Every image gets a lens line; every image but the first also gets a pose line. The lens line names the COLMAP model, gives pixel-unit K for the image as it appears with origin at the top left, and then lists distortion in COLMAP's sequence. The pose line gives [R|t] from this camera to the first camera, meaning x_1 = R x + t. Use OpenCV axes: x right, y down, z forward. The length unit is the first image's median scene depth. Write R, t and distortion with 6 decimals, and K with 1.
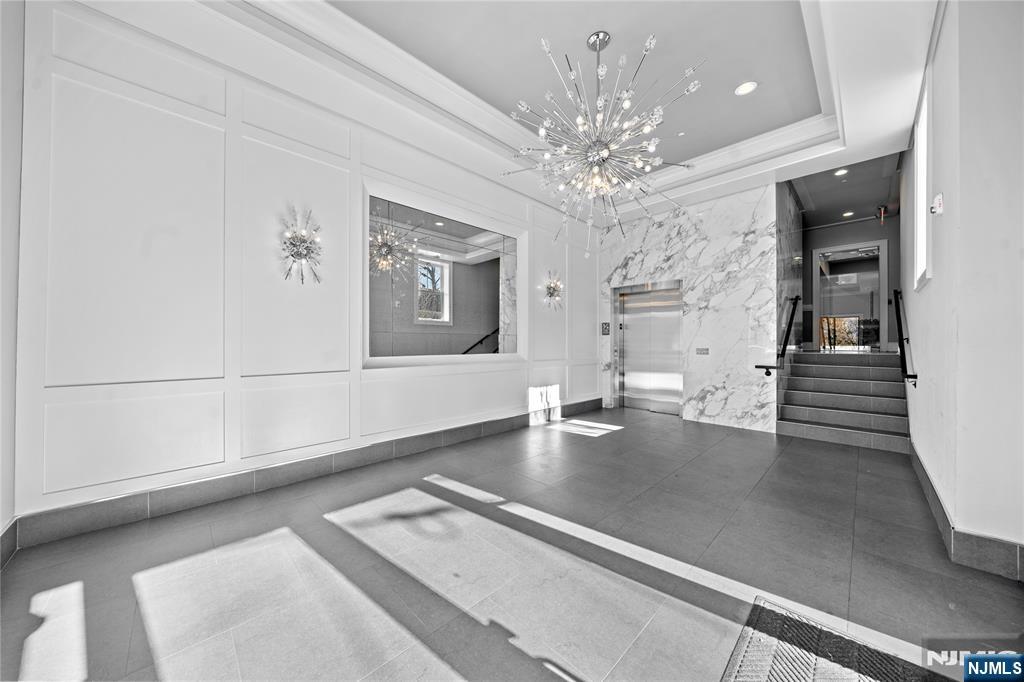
lens RADIAL K [[351.1, 0, 507.3], [0, 351.1, 341.6], [0, 0, 1]] dist [-0.002413, 0.000041]
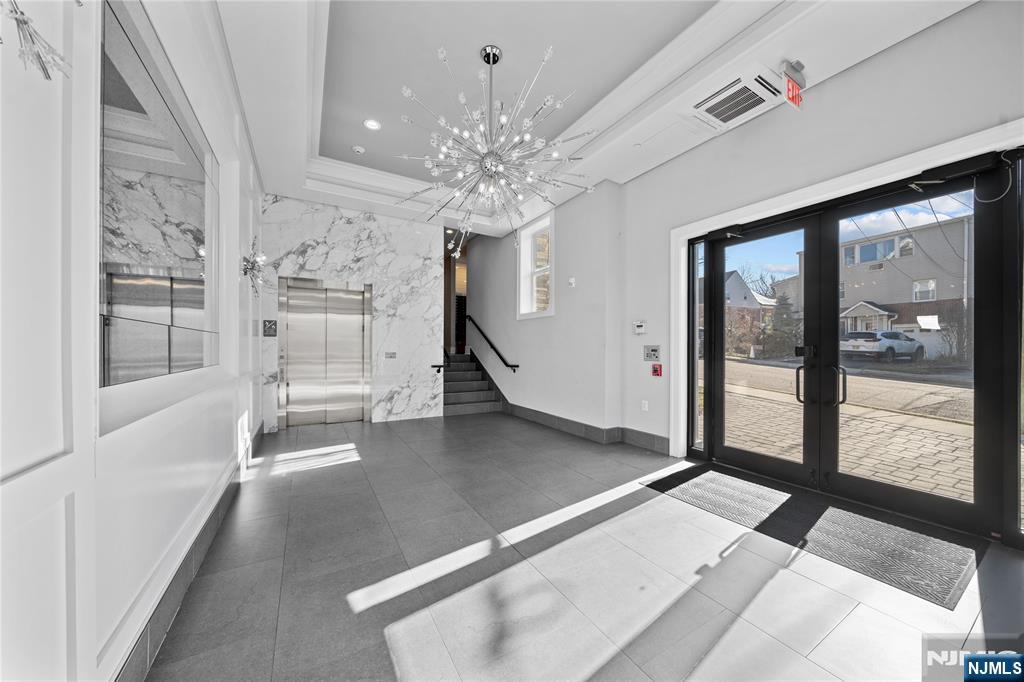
lens RADIAL K [[351.1, 0, 509.7], [0, 351.1, 347.0], [0, 0, 1]] dist [-0.002413, 0.000041]
pose [[0.234593, 0.003000, 0.972089, -0.417245], [-0.007586, 0.999970, -0.001255, 0.001173], [-0.972064, -0.007080, 0.234608, 0.402231]]
